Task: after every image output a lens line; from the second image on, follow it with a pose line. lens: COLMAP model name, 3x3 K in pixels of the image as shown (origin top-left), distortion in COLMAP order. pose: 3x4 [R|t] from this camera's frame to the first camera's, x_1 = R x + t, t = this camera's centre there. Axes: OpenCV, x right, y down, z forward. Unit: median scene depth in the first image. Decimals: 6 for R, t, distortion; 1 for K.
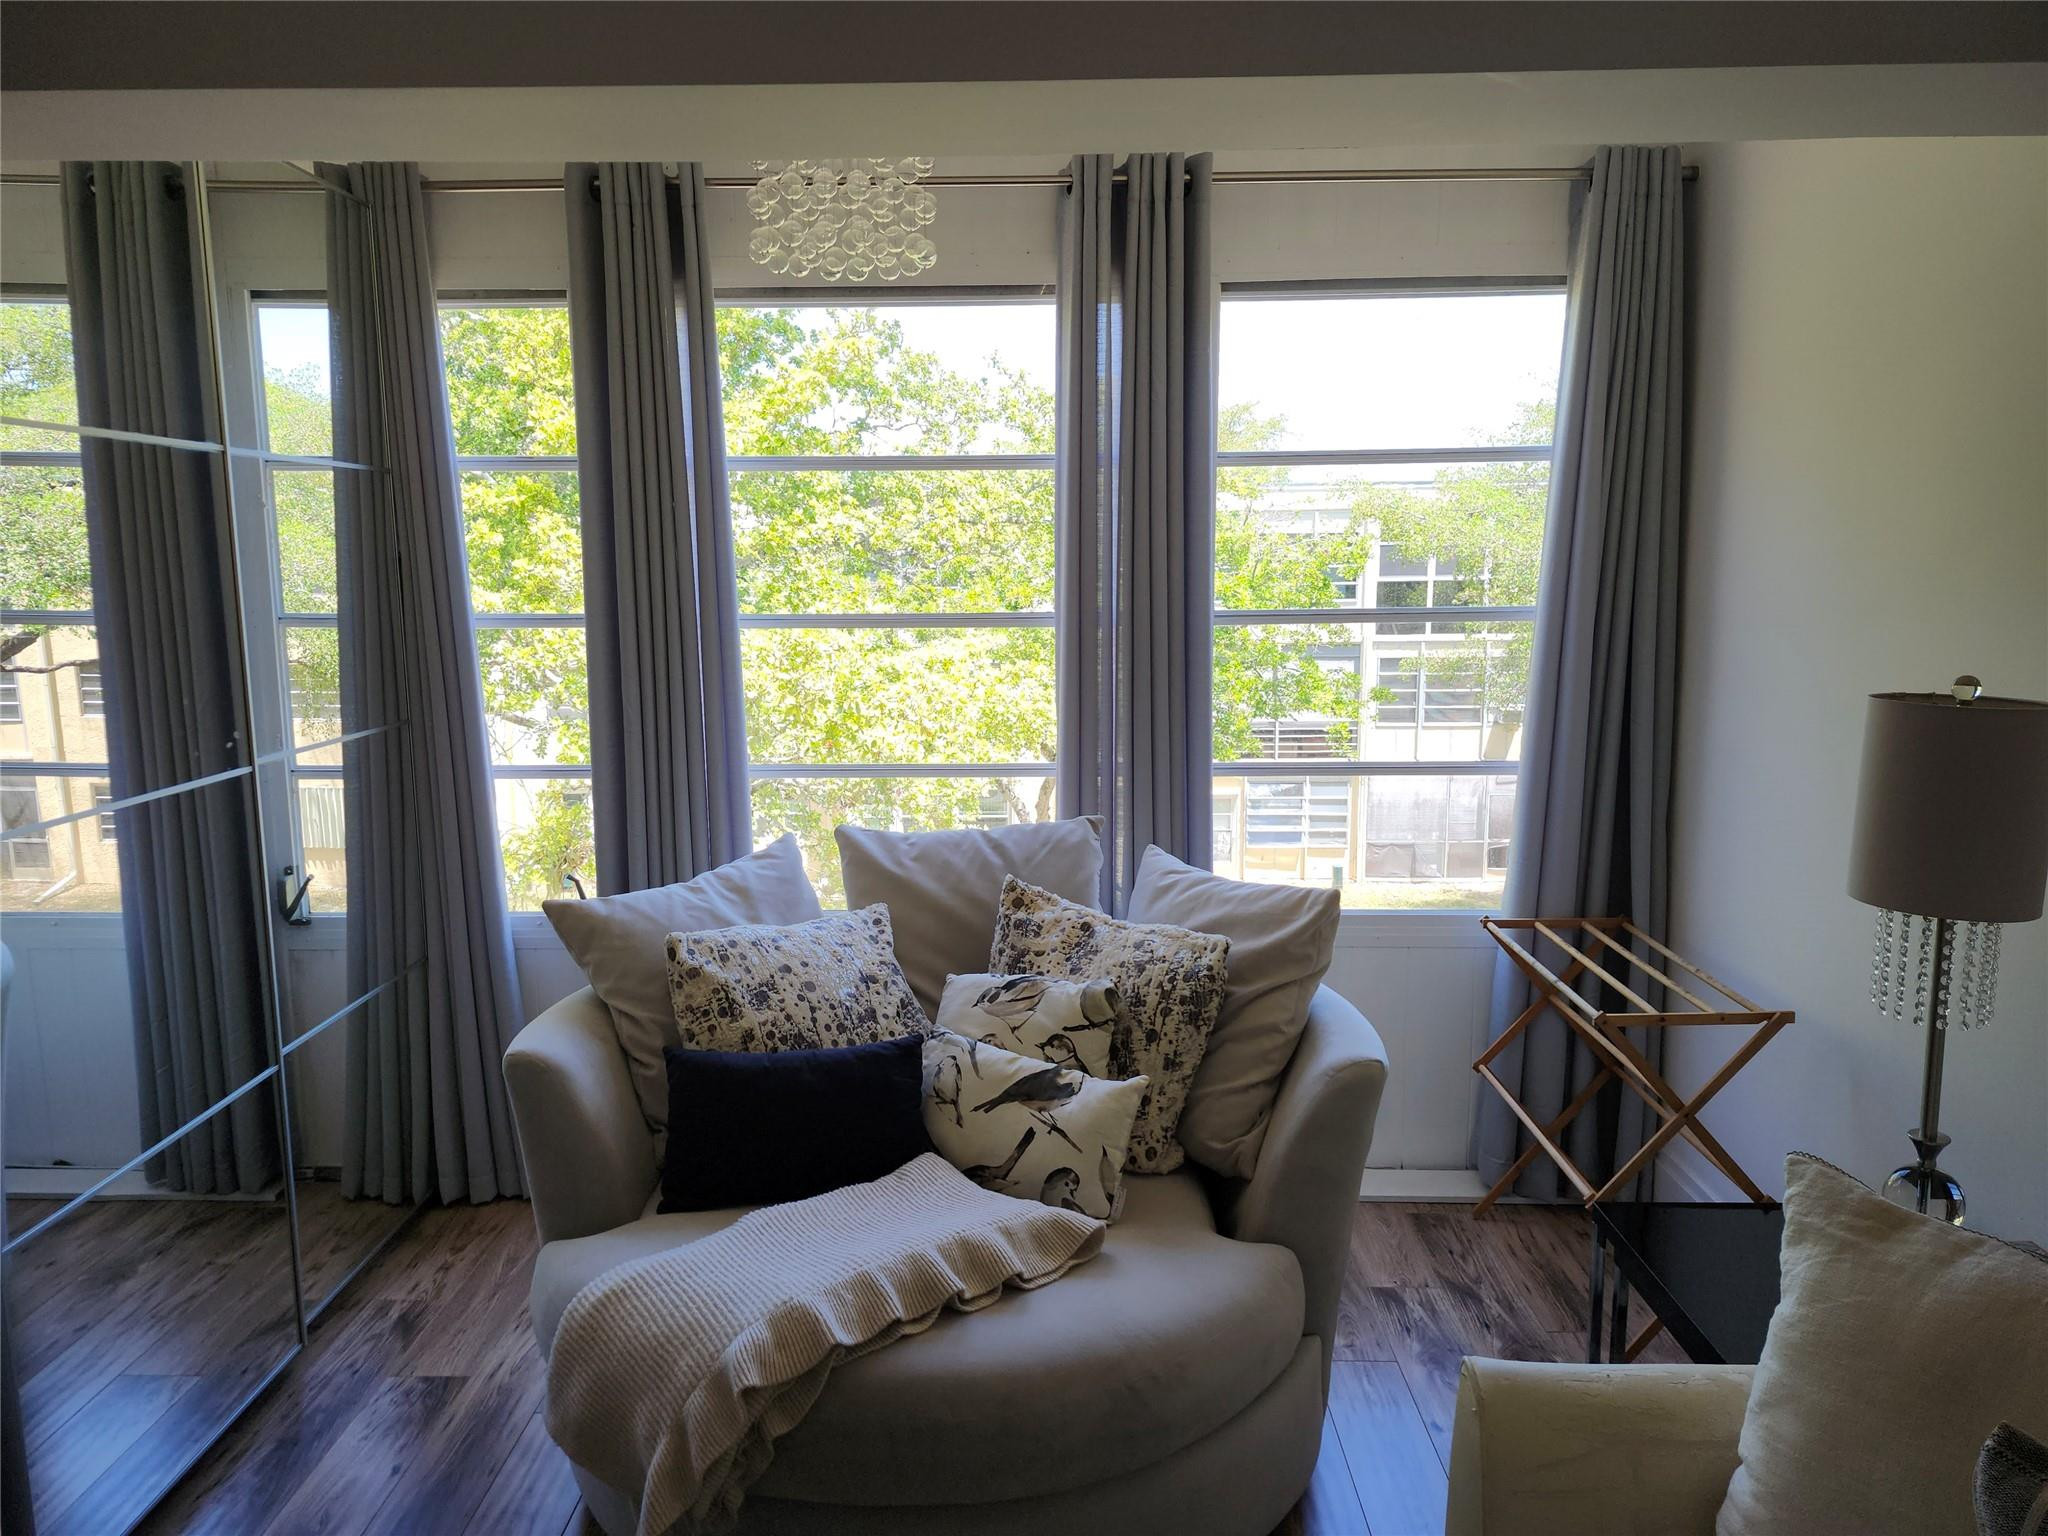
lens RADIAL K [[1403.2, 0, 1008.6], [0, 1403.2, 767.7], [0, 0, 1]] dist [0.077337, -0.092342]
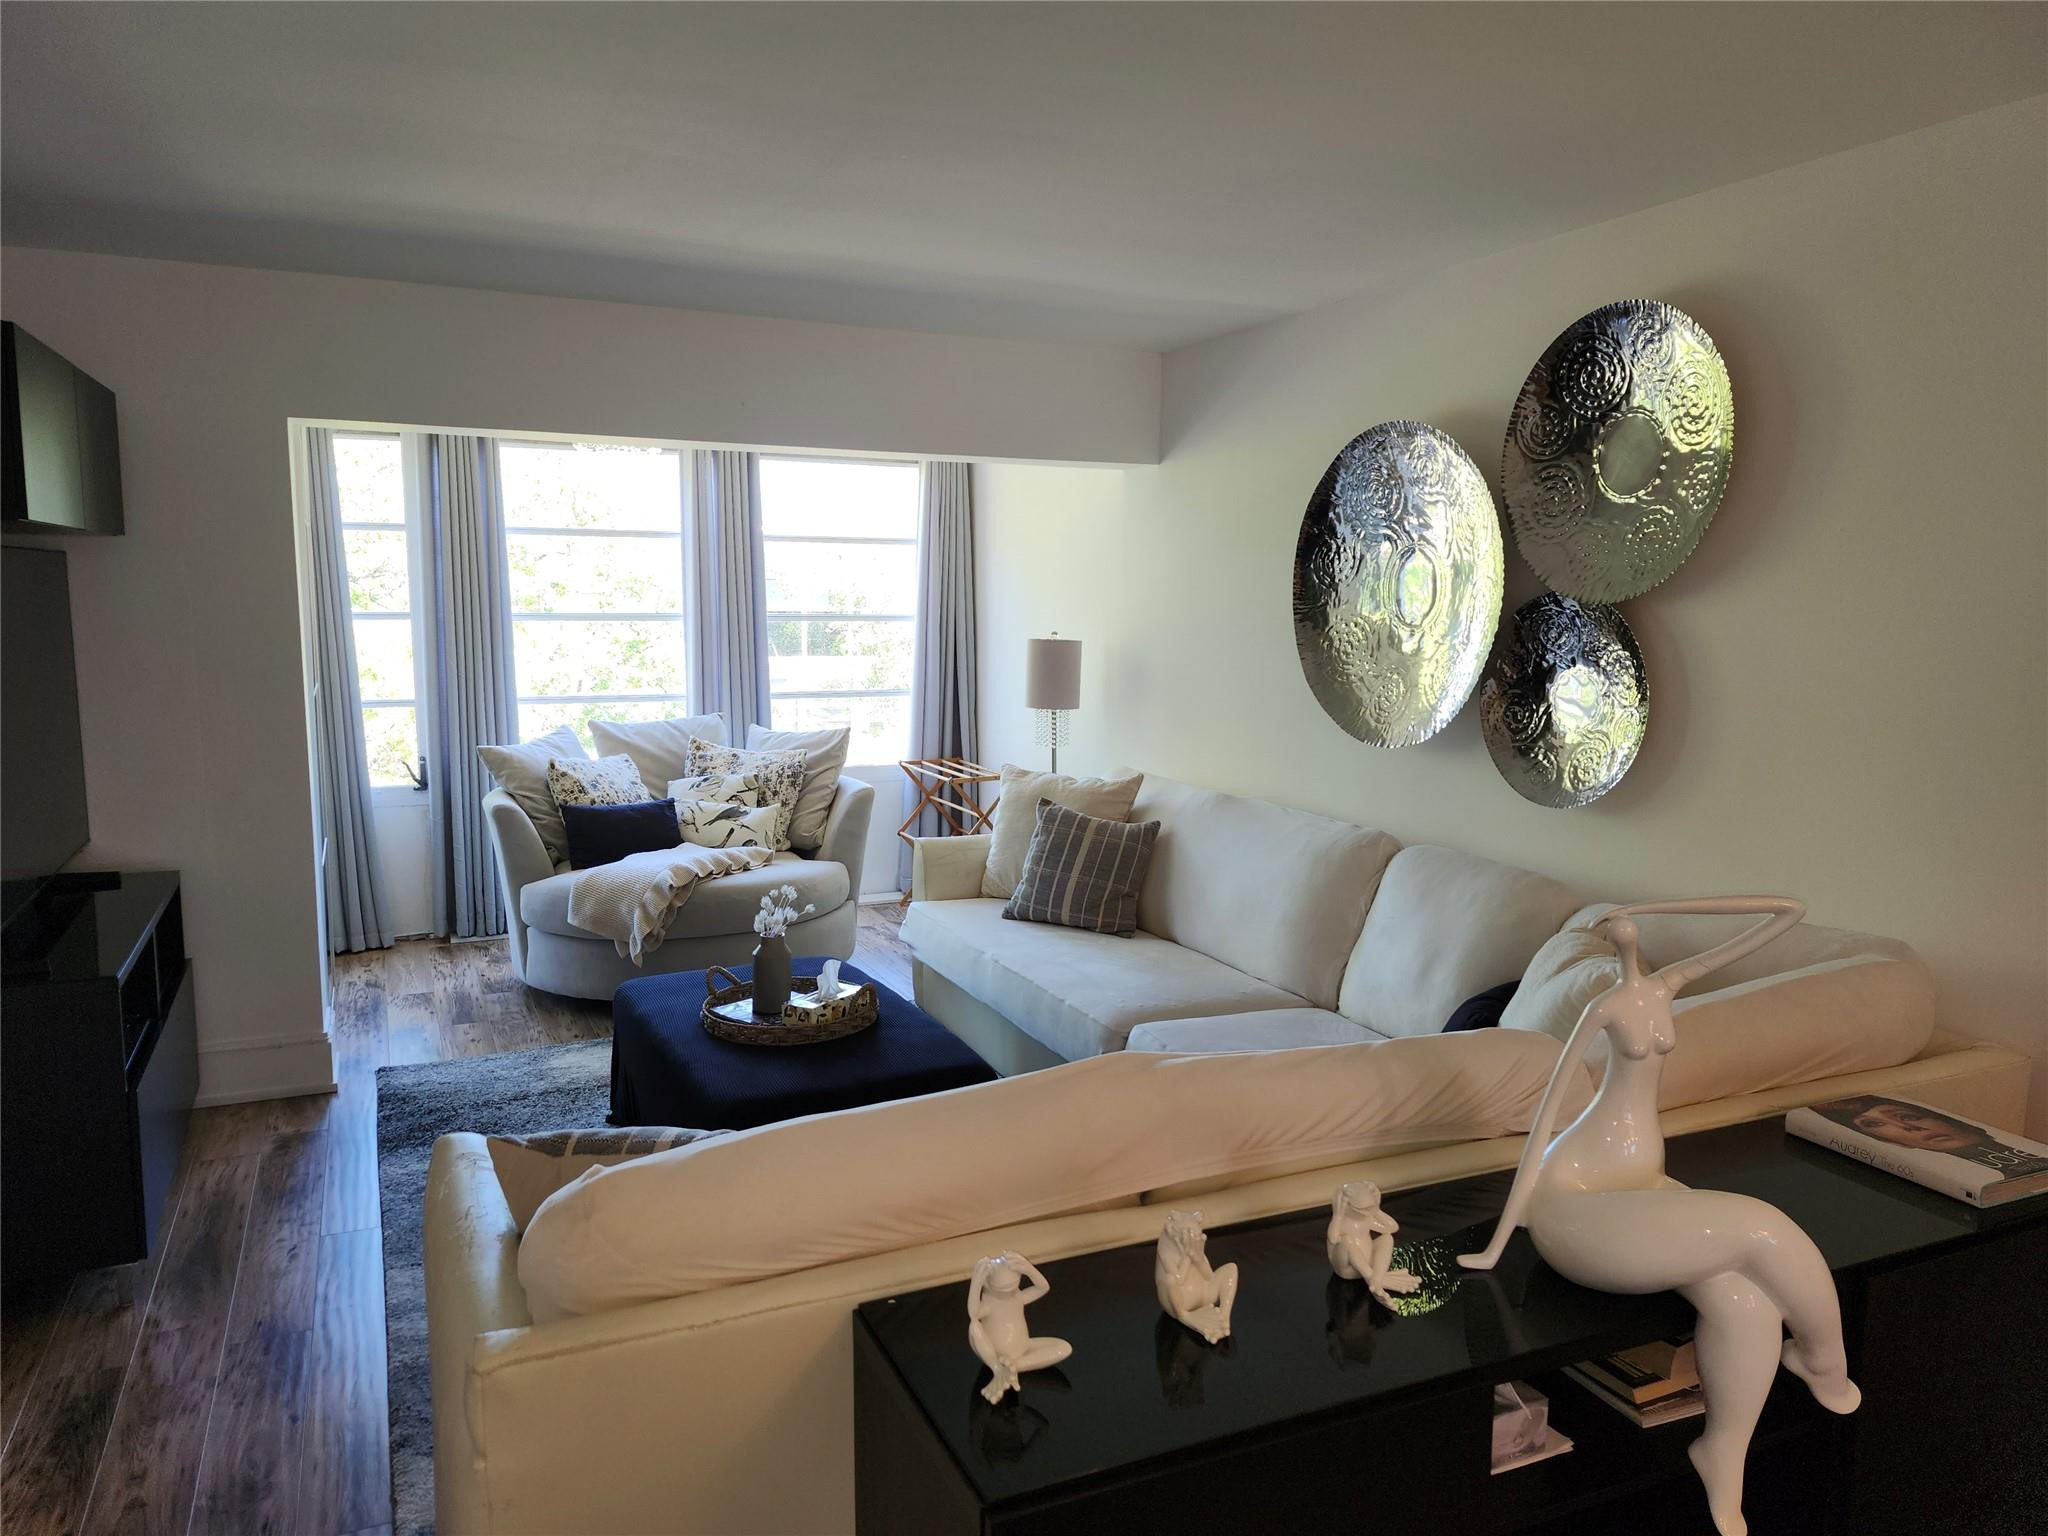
lens RADIAL K [[1403.2, 0, 1008.6], [0, 1403.2, 767.7], [0, 0, 1]] dist [0.077337, -0.092342]
pose [[0.904763, -0.037257, 0.424283, -0.524300], [0.046018, 0.998886, -0.010418, 0.189450], [-0.423422, 0.028950, 0.905470, -1.239038]]
